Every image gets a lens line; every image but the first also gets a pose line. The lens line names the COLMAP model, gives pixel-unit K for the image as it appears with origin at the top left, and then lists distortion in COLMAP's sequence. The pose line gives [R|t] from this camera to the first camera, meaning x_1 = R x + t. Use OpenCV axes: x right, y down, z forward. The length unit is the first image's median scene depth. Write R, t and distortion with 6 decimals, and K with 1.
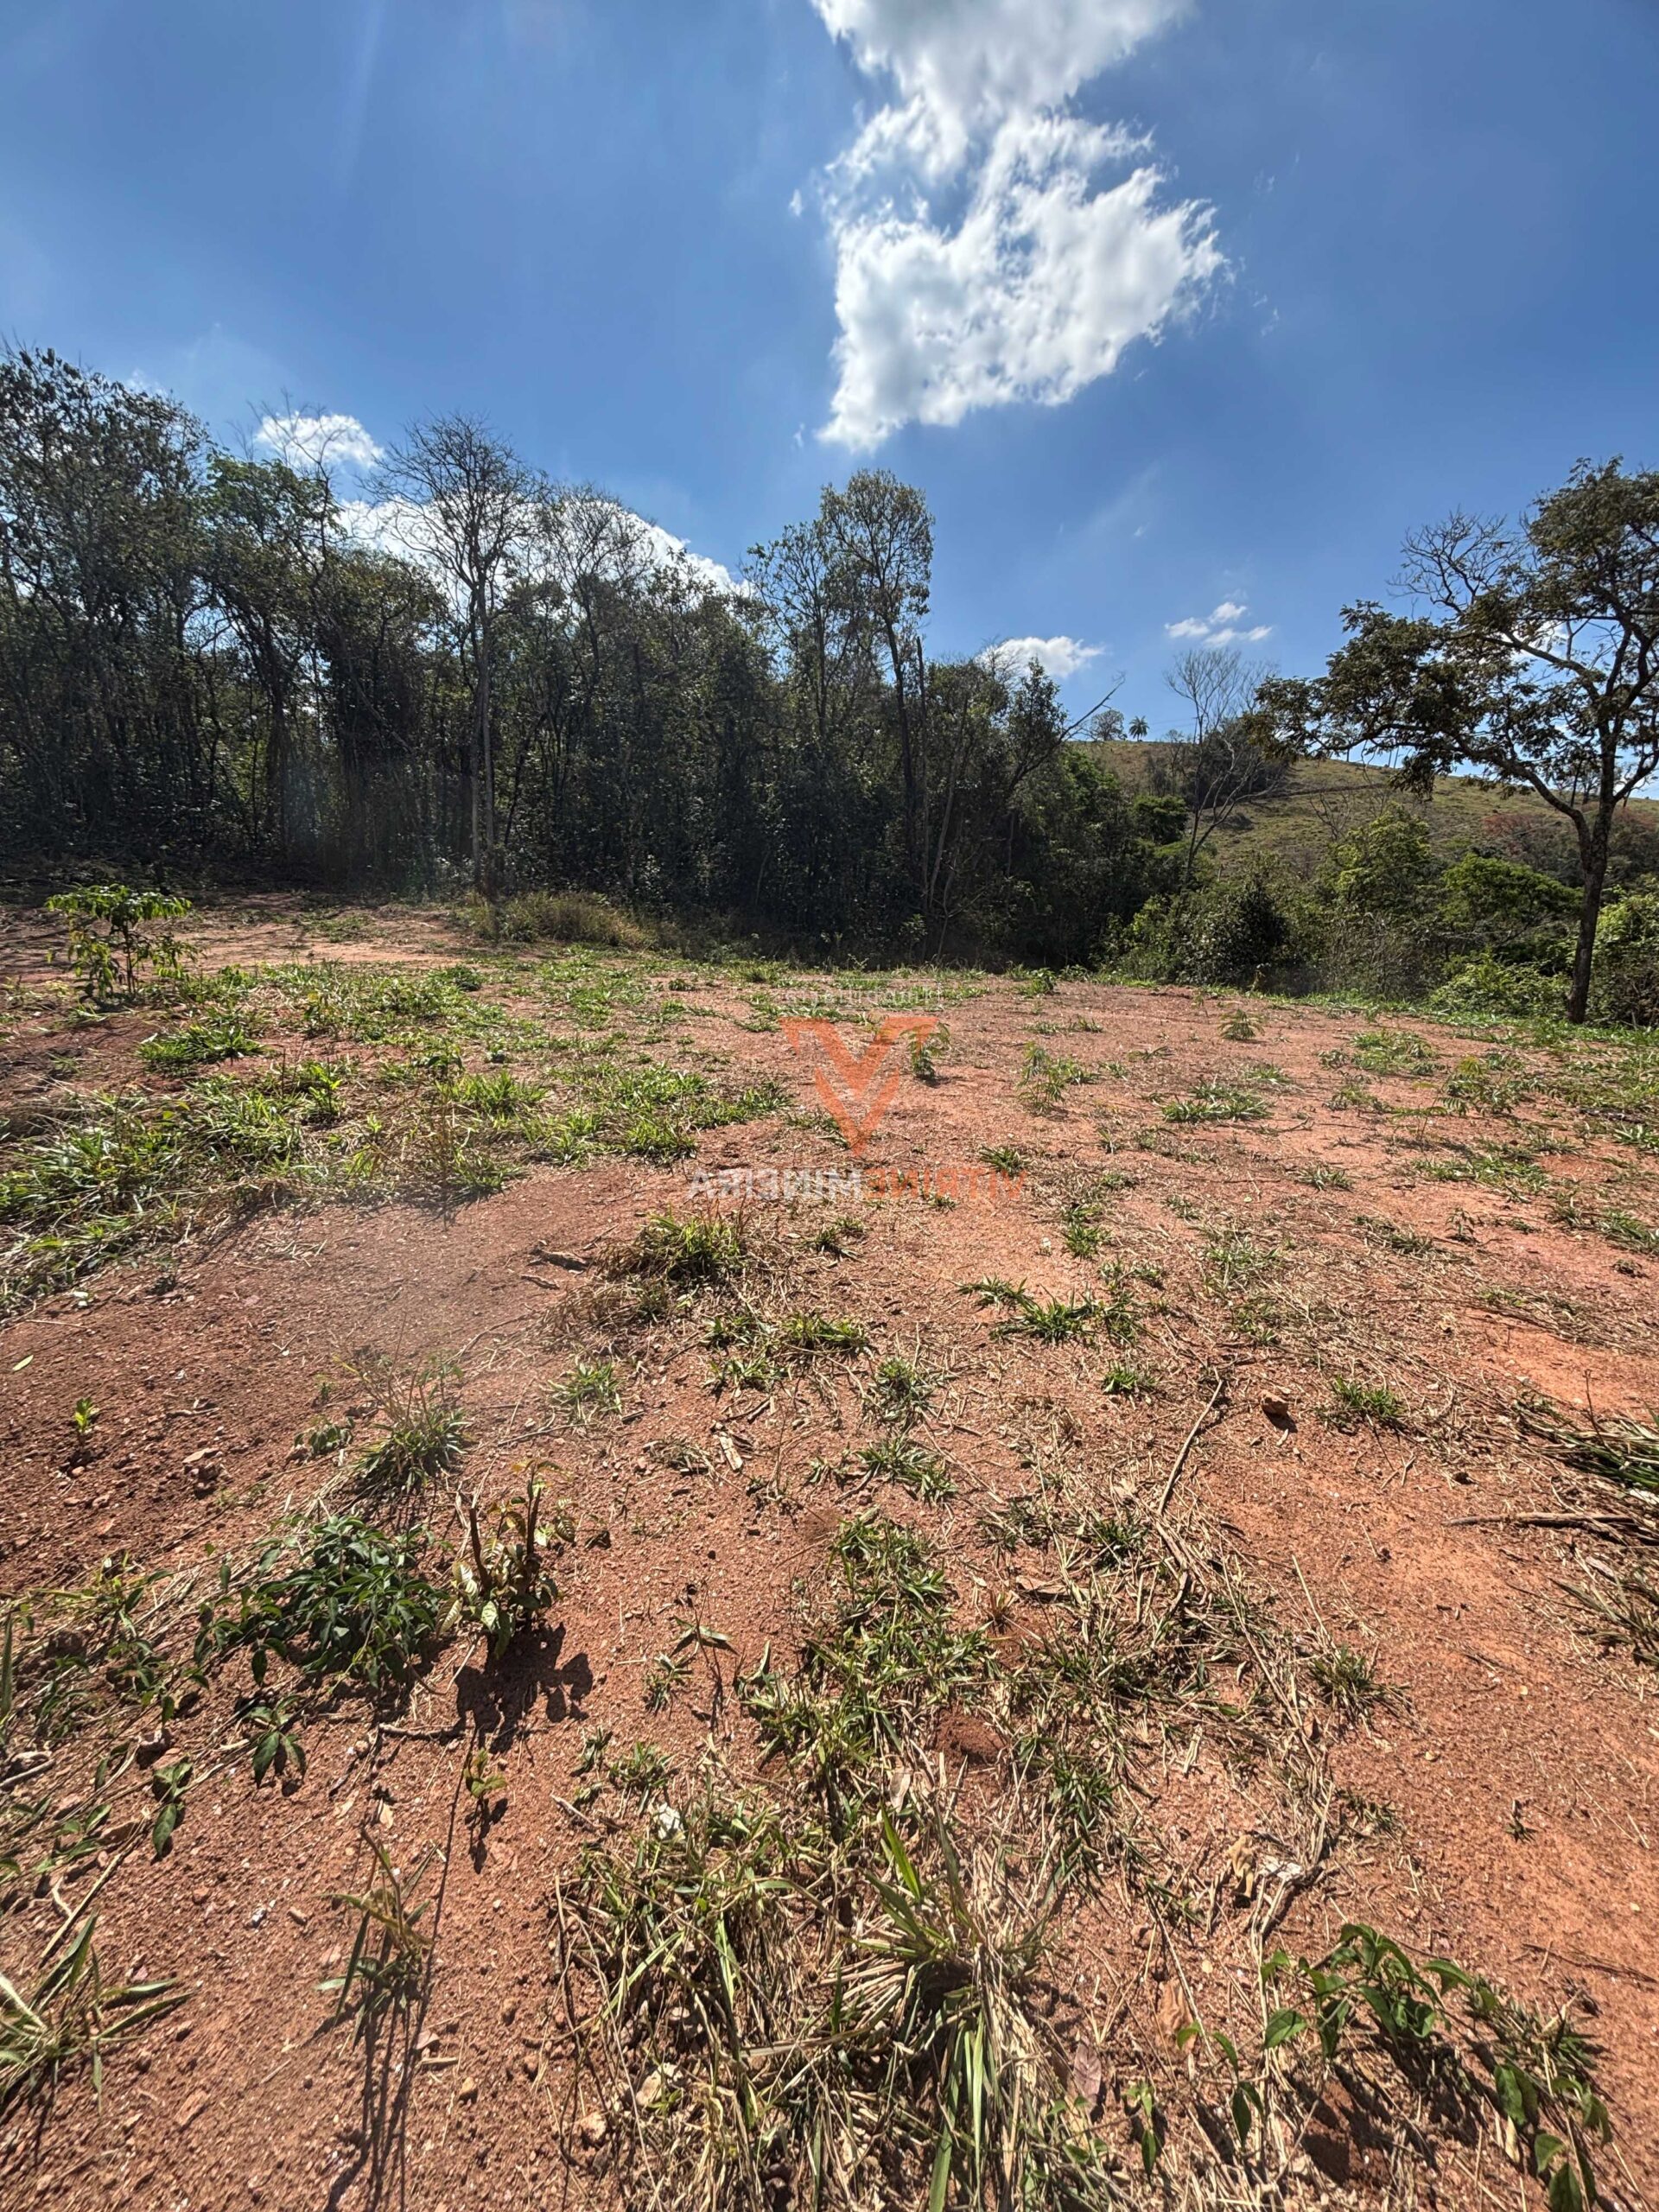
lens RADIAL K [[890.3, 0, 825.5], [0, 890.3, 1104.3], [0, 0, 1]] dist [-0.000666, -0.000353]
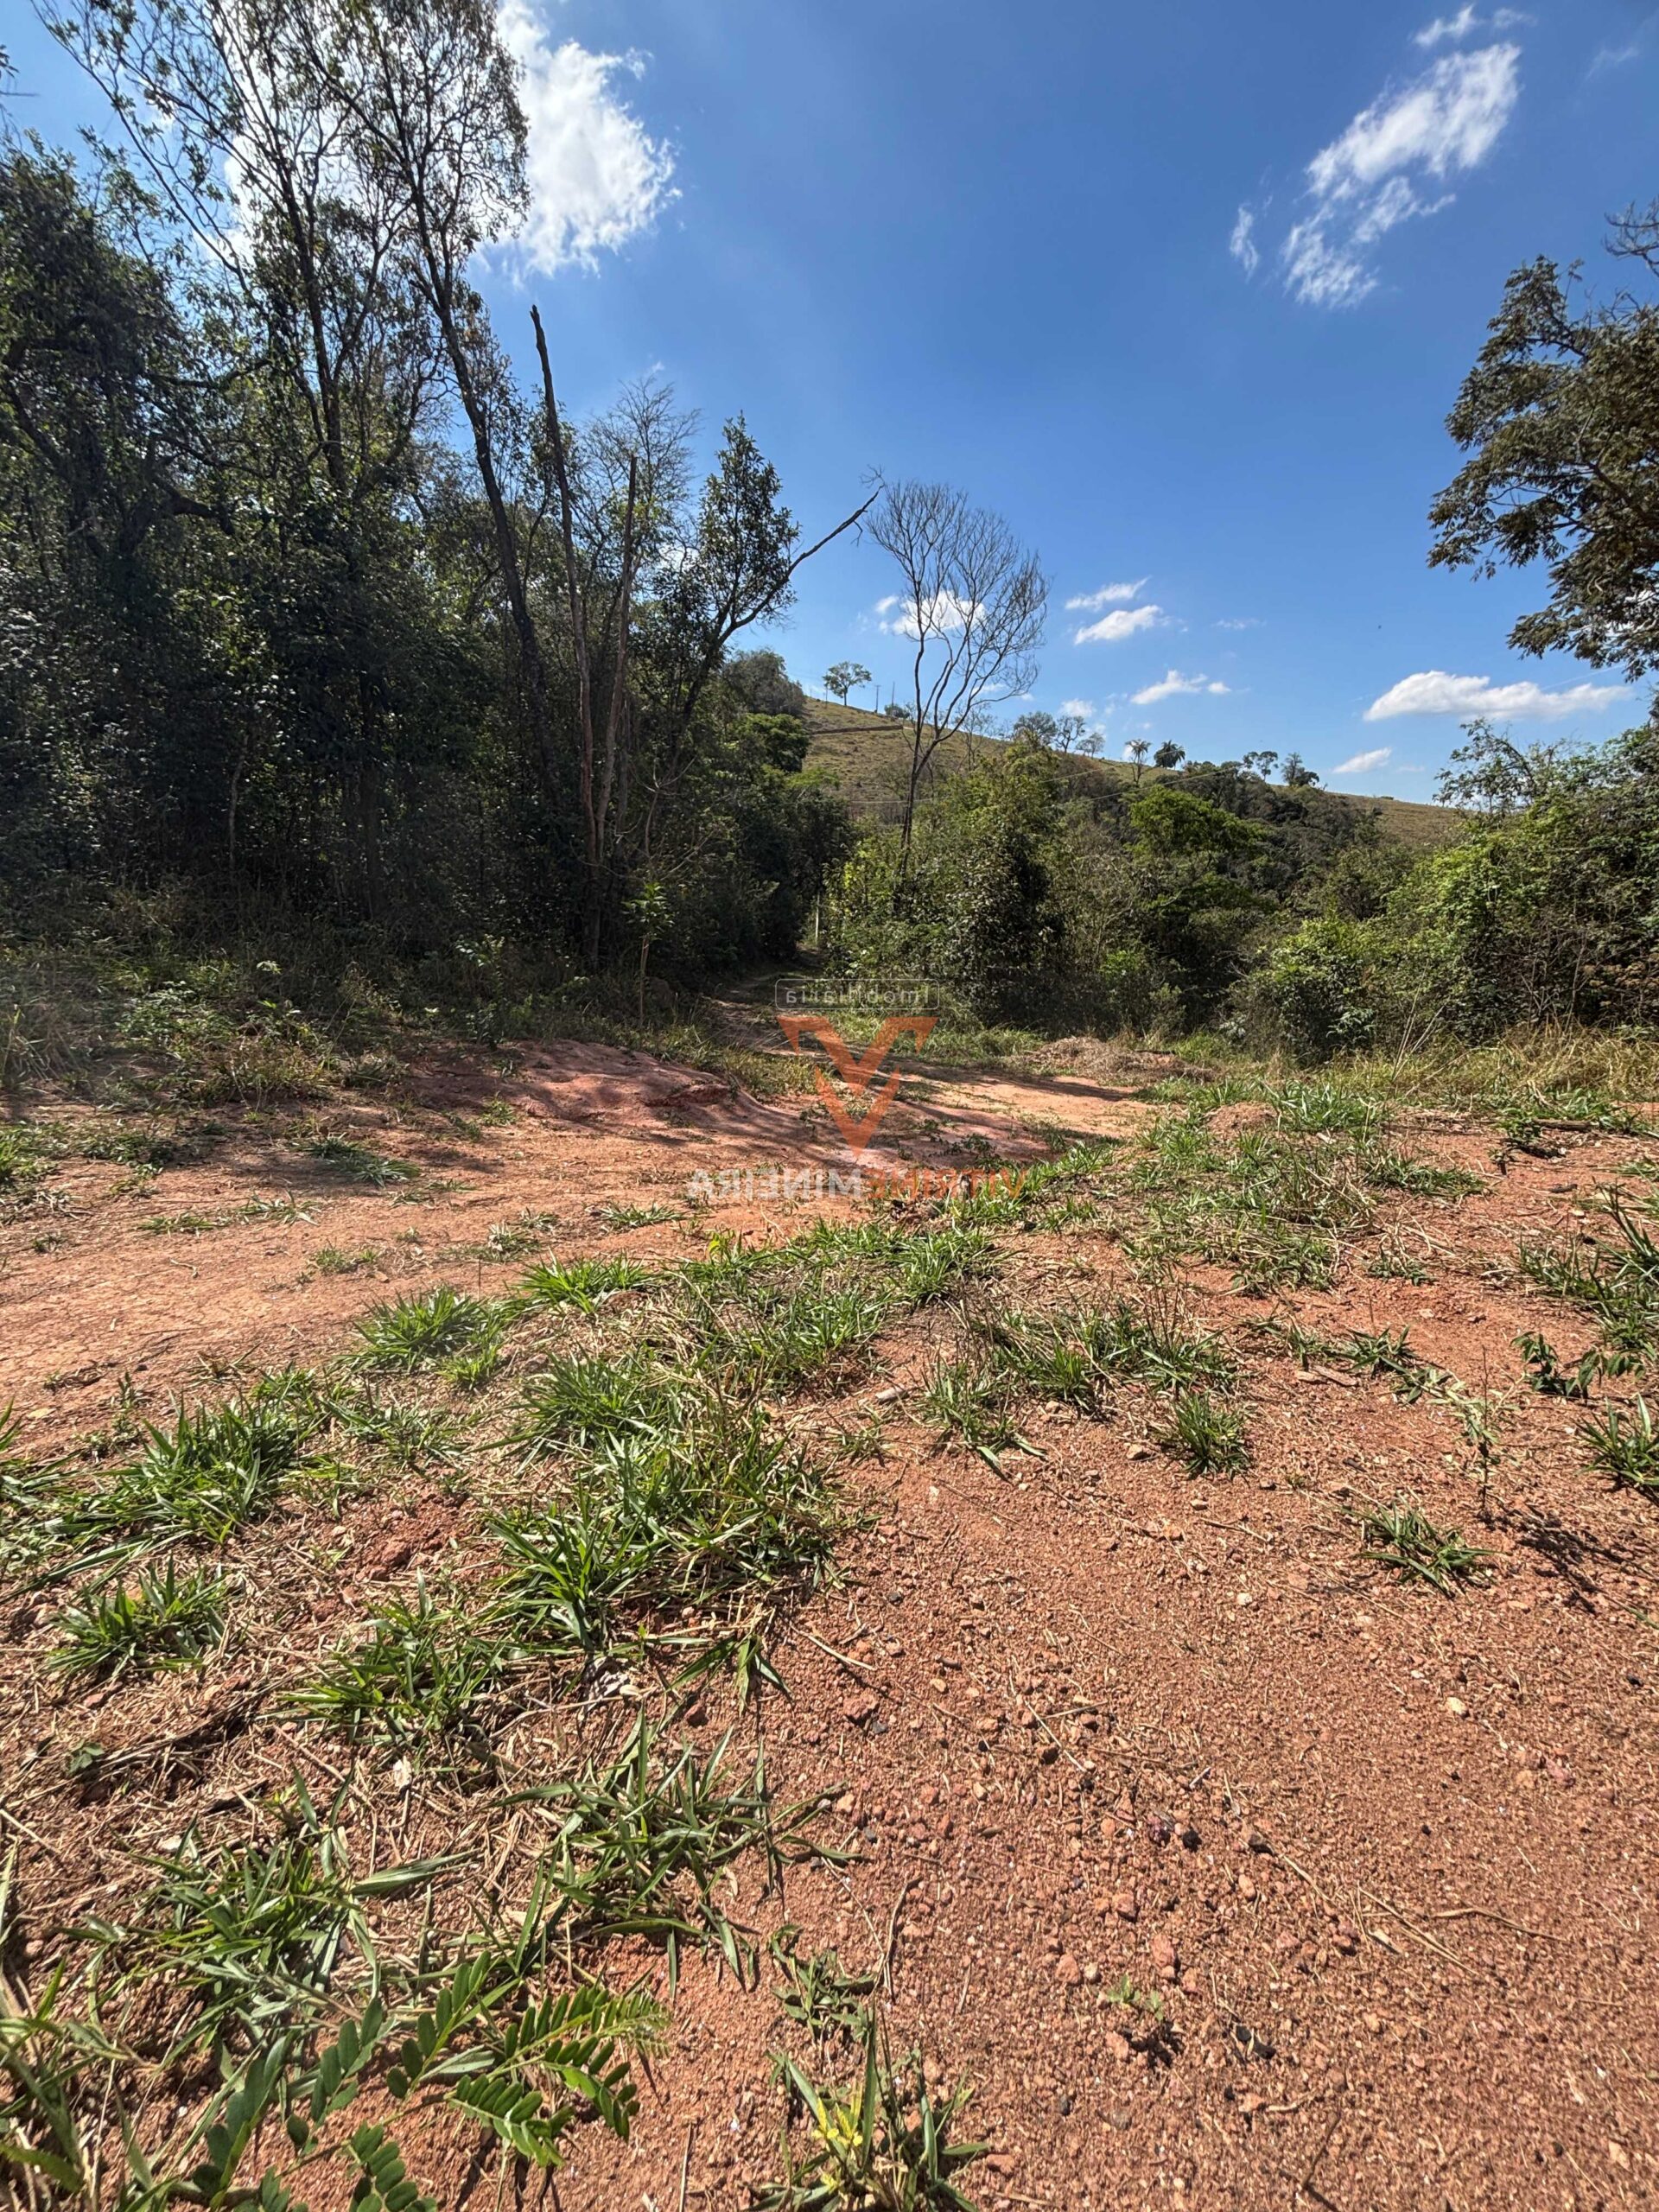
lens RADIAL K [[890.3, 0, 833.3], [0, 890.3, 1114.3], [0, 0, 1]] dist [-0.000666, -0.000353]
pose [[0.868972, -0.148733, 0.471980, -0.044157], [0.112957, 0.988201, 0.103438, -0.109745], [-0.481796, -0.036571, 0.875520, 0.440225]]
